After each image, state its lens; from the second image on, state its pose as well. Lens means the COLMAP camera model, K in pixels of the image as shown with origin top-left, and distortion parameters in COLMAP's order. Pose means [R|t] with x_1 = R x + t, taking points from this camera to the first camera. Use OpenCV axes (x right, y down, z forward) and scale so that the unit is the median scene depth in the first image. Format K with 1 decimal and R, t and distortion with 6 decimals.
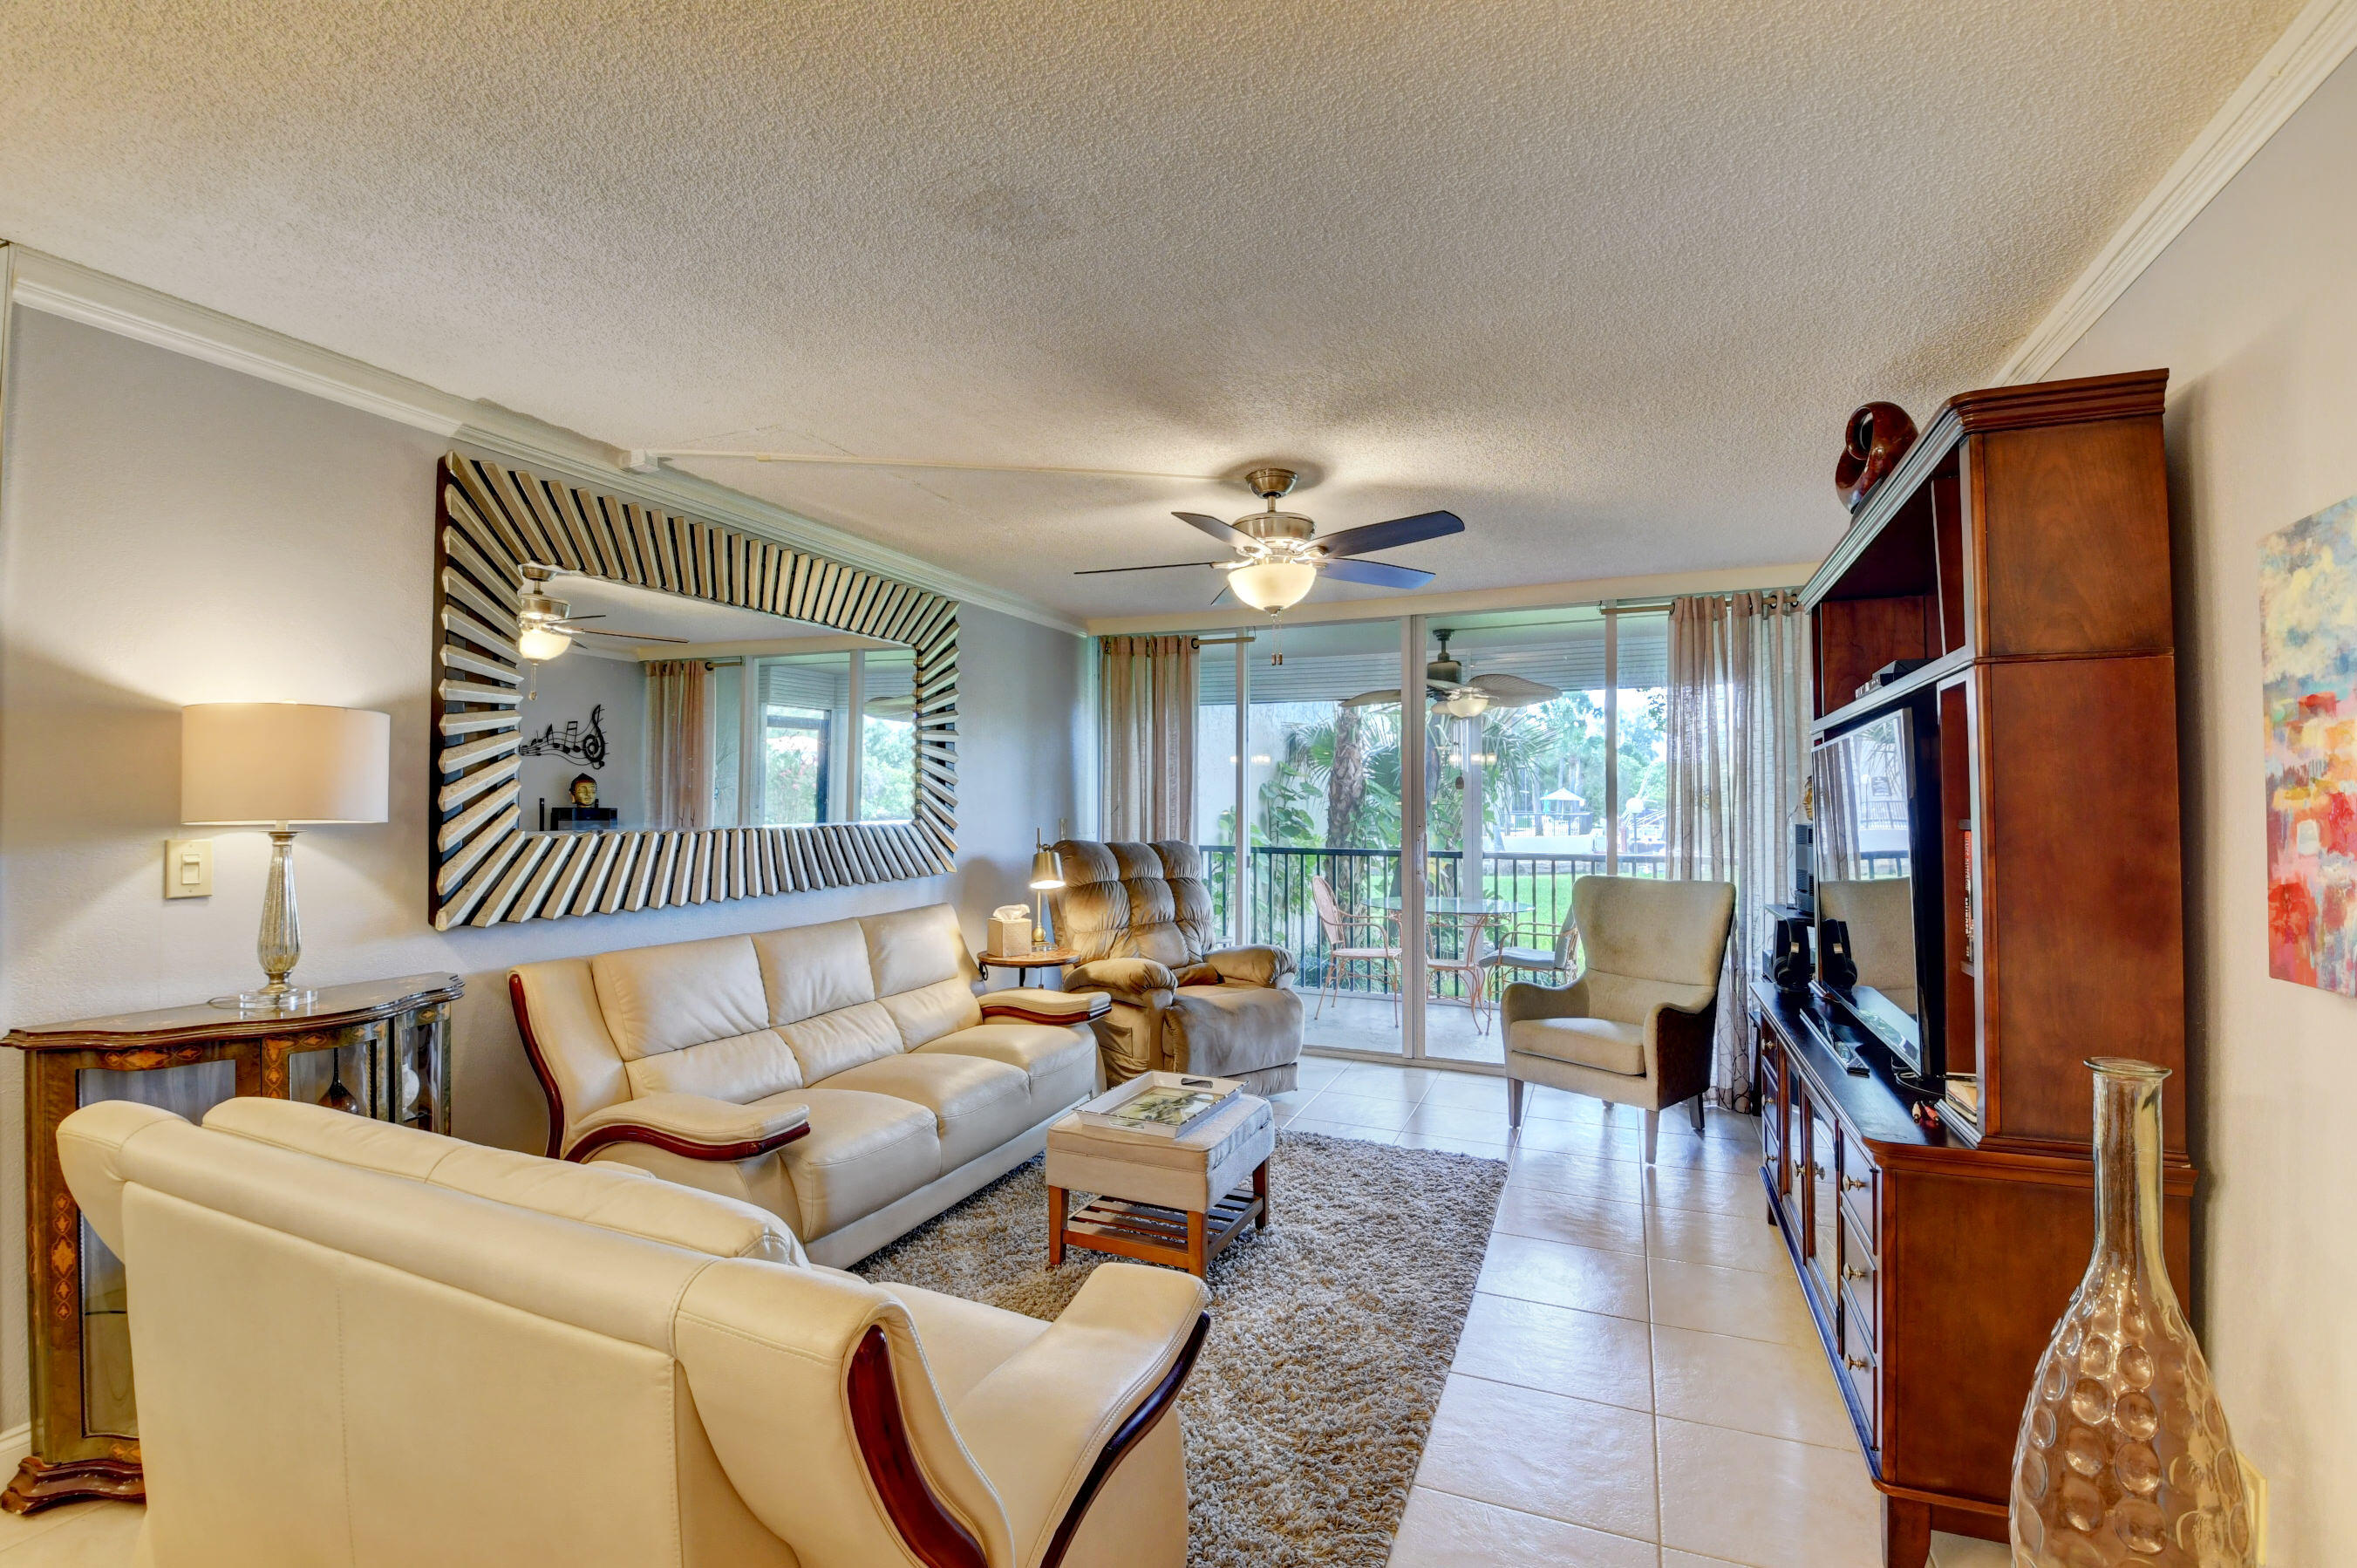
lens RADIAL K [[1021.2, 0, 1150.2], [0, 1021.2, 786.5], [0, 0, 1]] dist [0.001196, -0.025175]
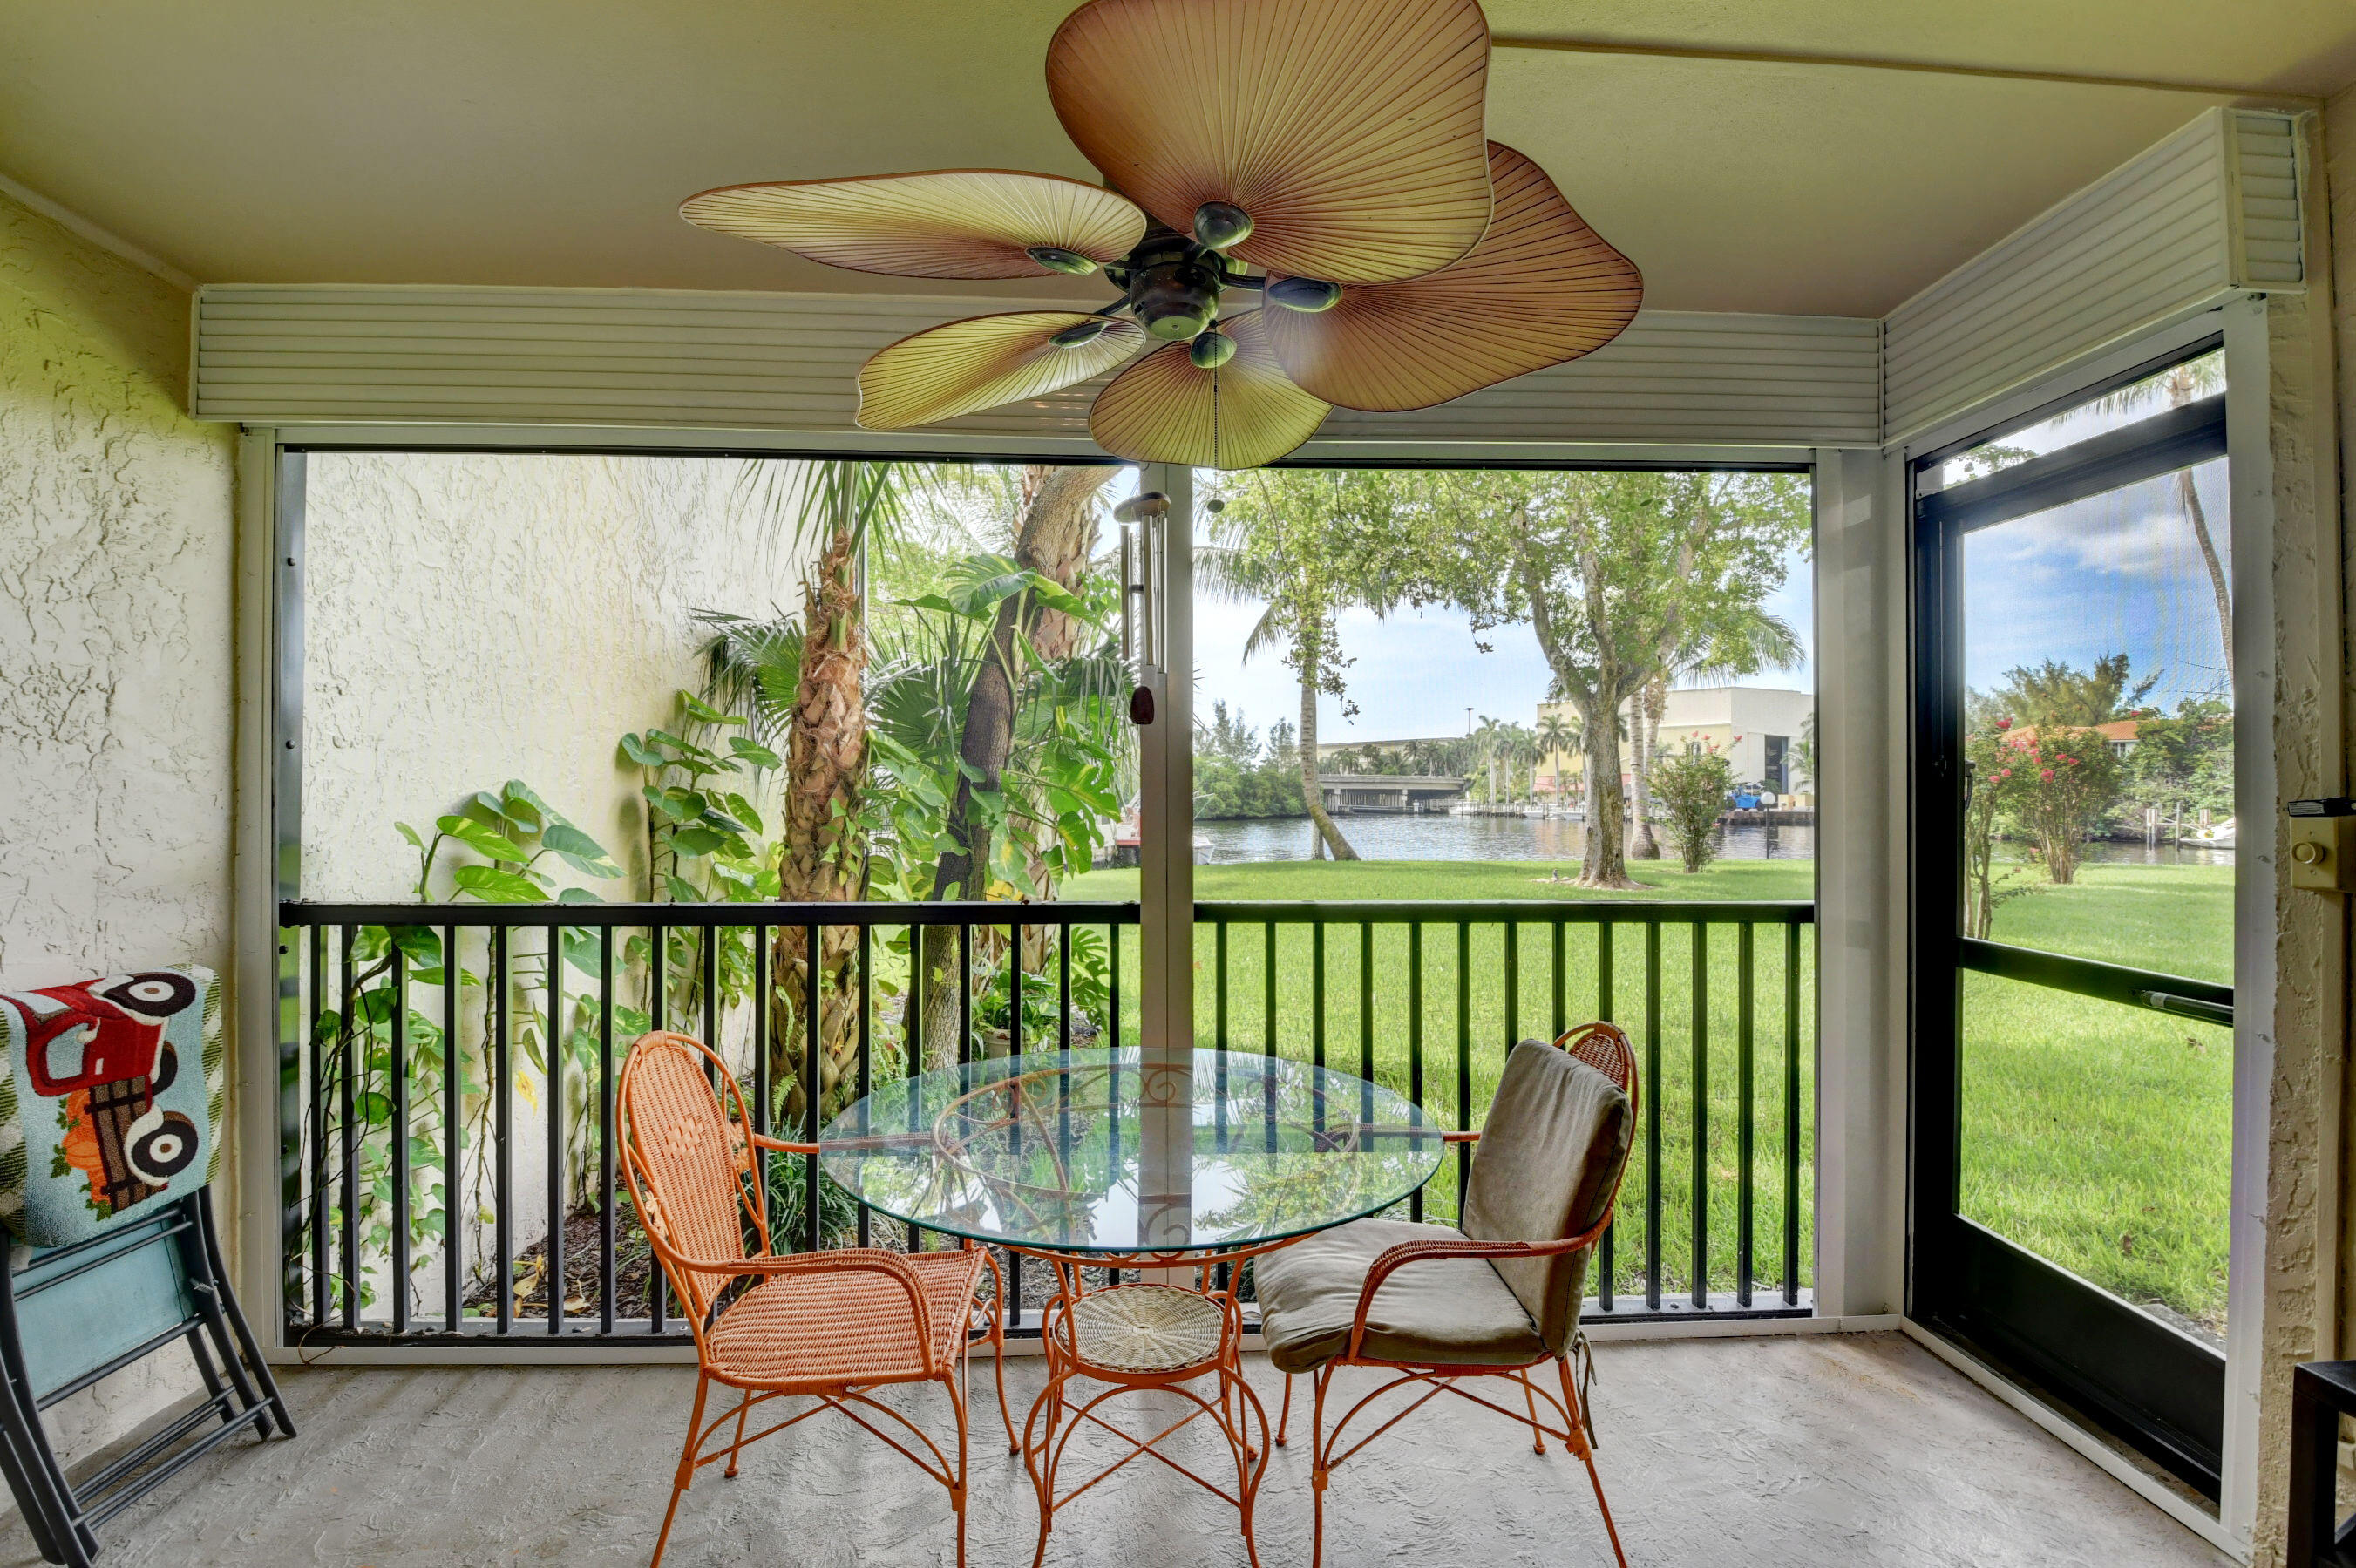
lens RADIAL K [[1038.3, 0, 1170.4], [0, 1038.3, 783.6], [0, 0, 1]] dist [0.012941, -0.023800]
pose [[0.887154, 0.004976, 0.461447, 0.215218], [-0.008421, 0.999950, 0.005406, 0.027476], [-0.461397, -0.008682, 0.887151, 0.965193]]
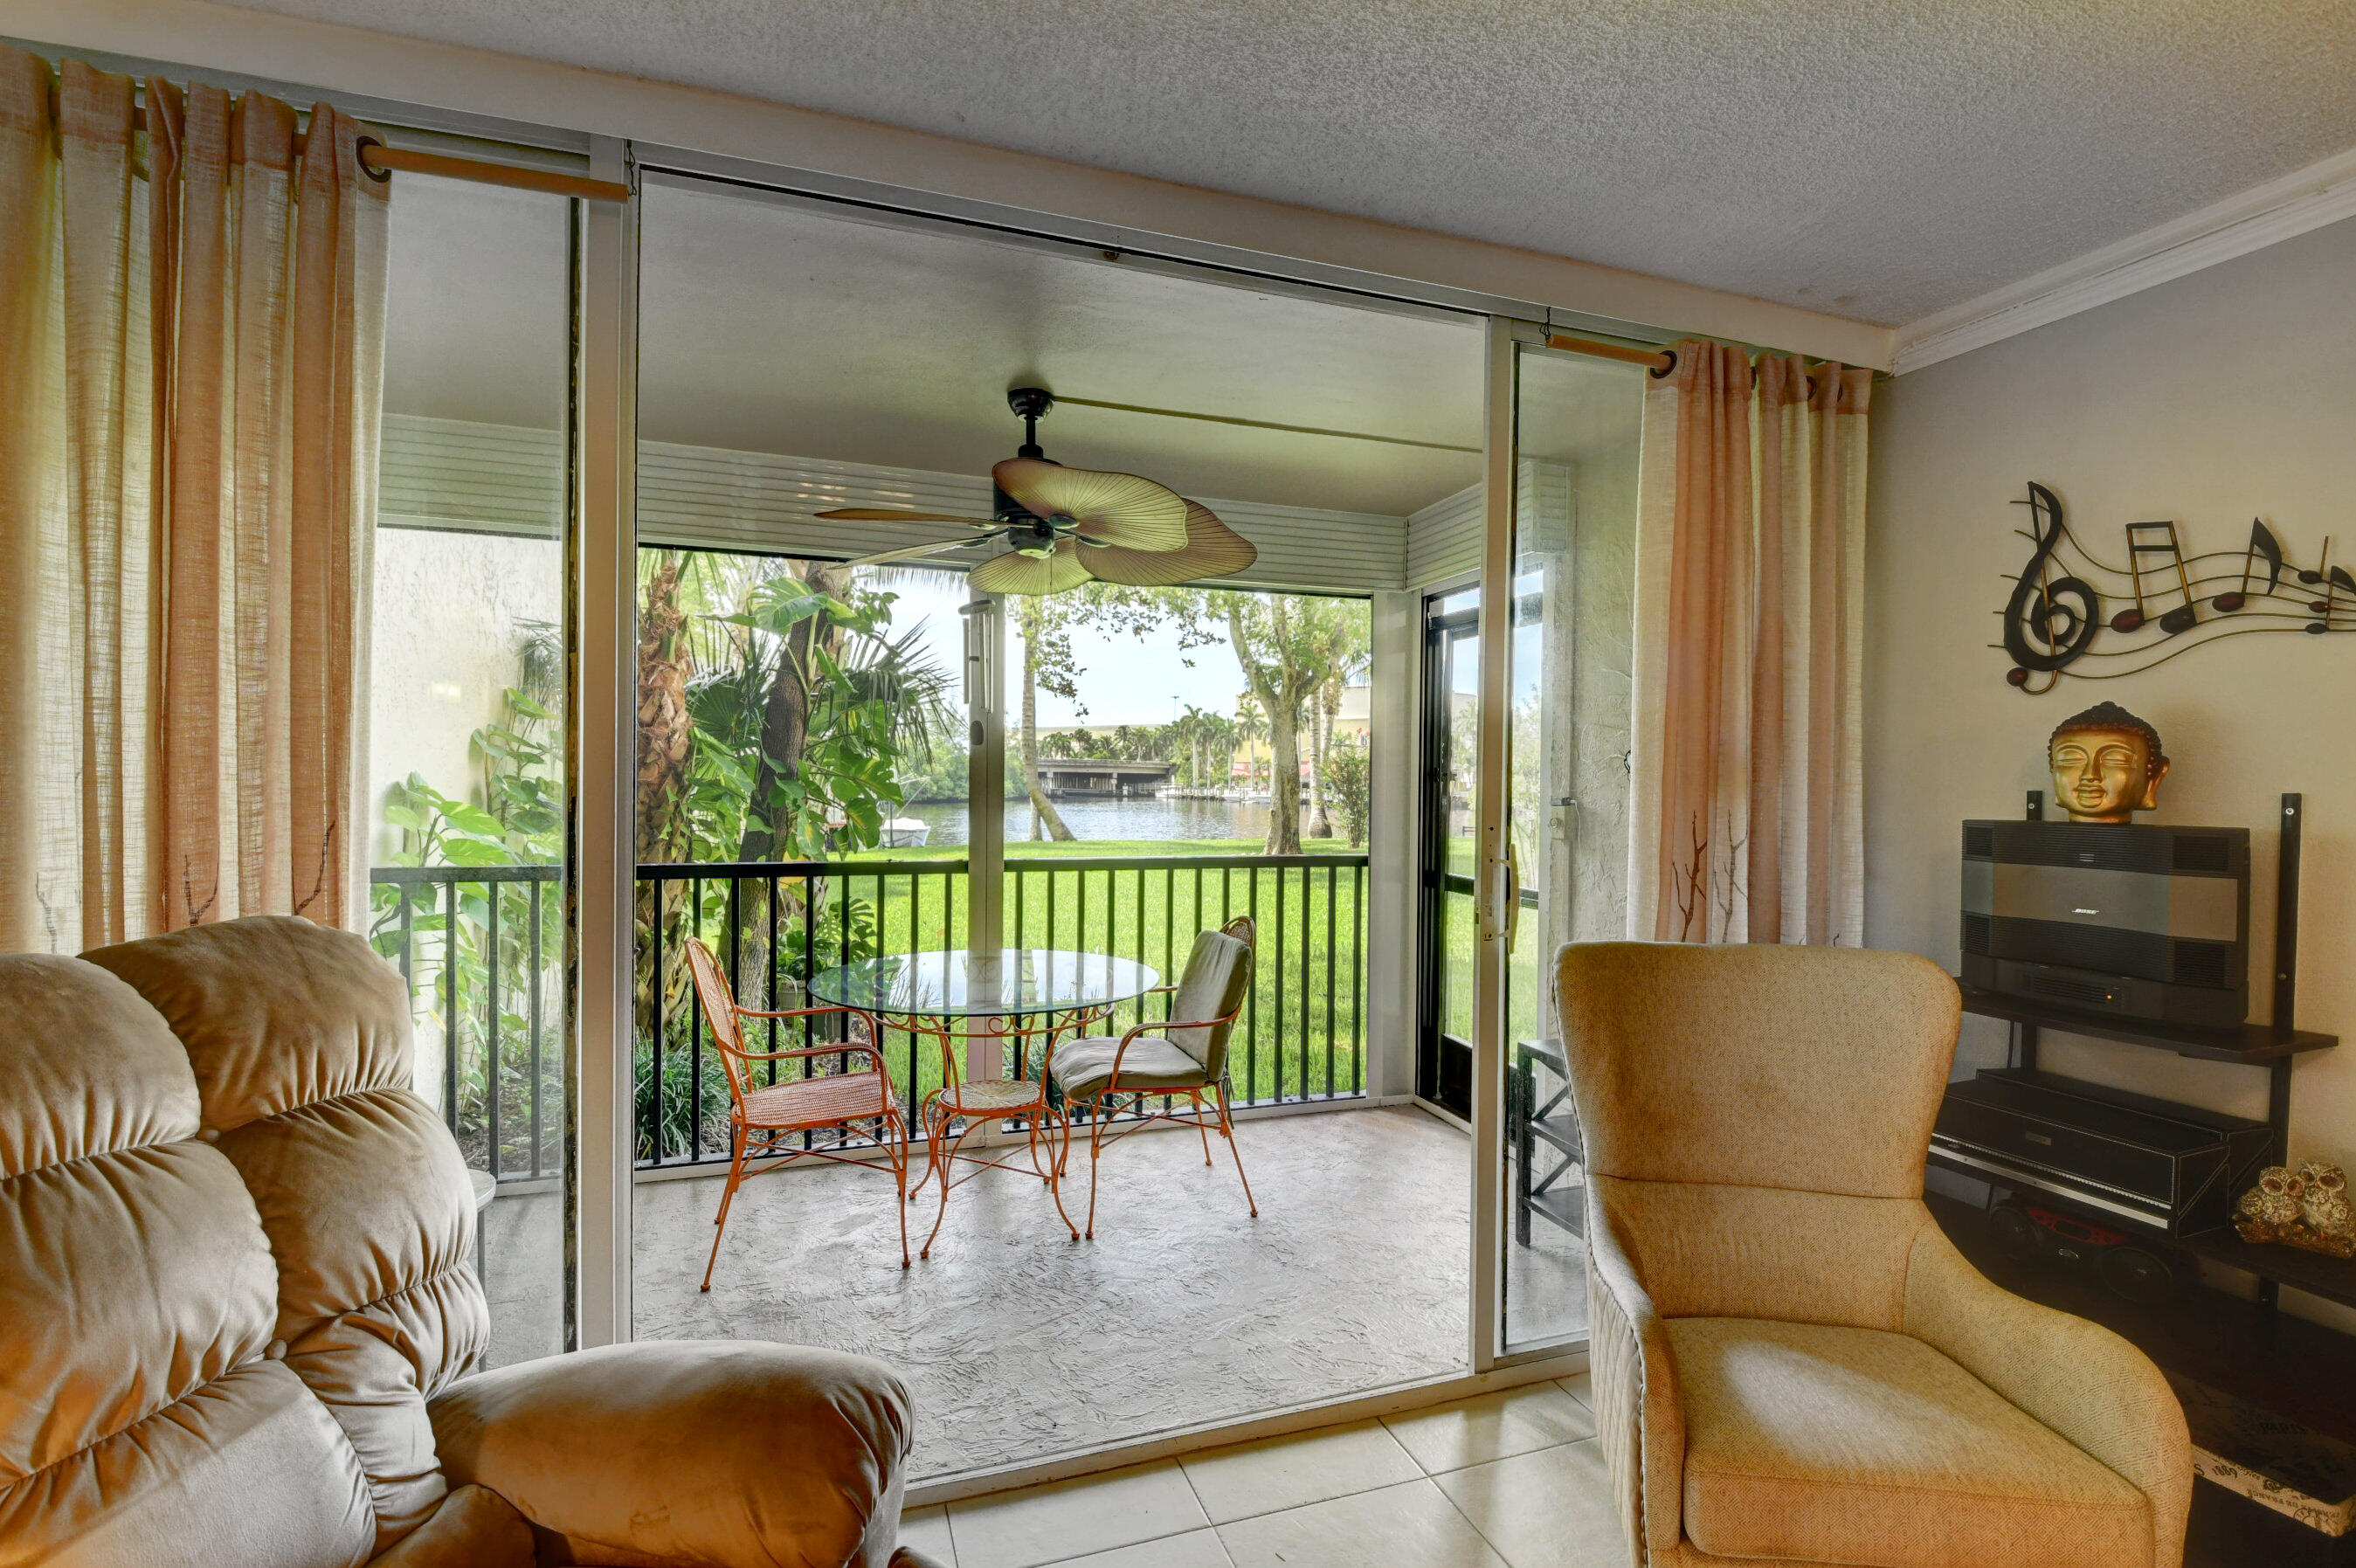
lens RADIAL K [[1034.1, 0, 1172.2], [0, 1034.1, 784.7], [0, 0, 1]] dist [0.031260, -0.032417]
pose [[0.726301, 0.002338, 0.687372, 0.012554], [-0.021160, 0.999596, 0.018958, 0.014583], [-0.687051, -0.028314, 0.726058, 0.752899]]
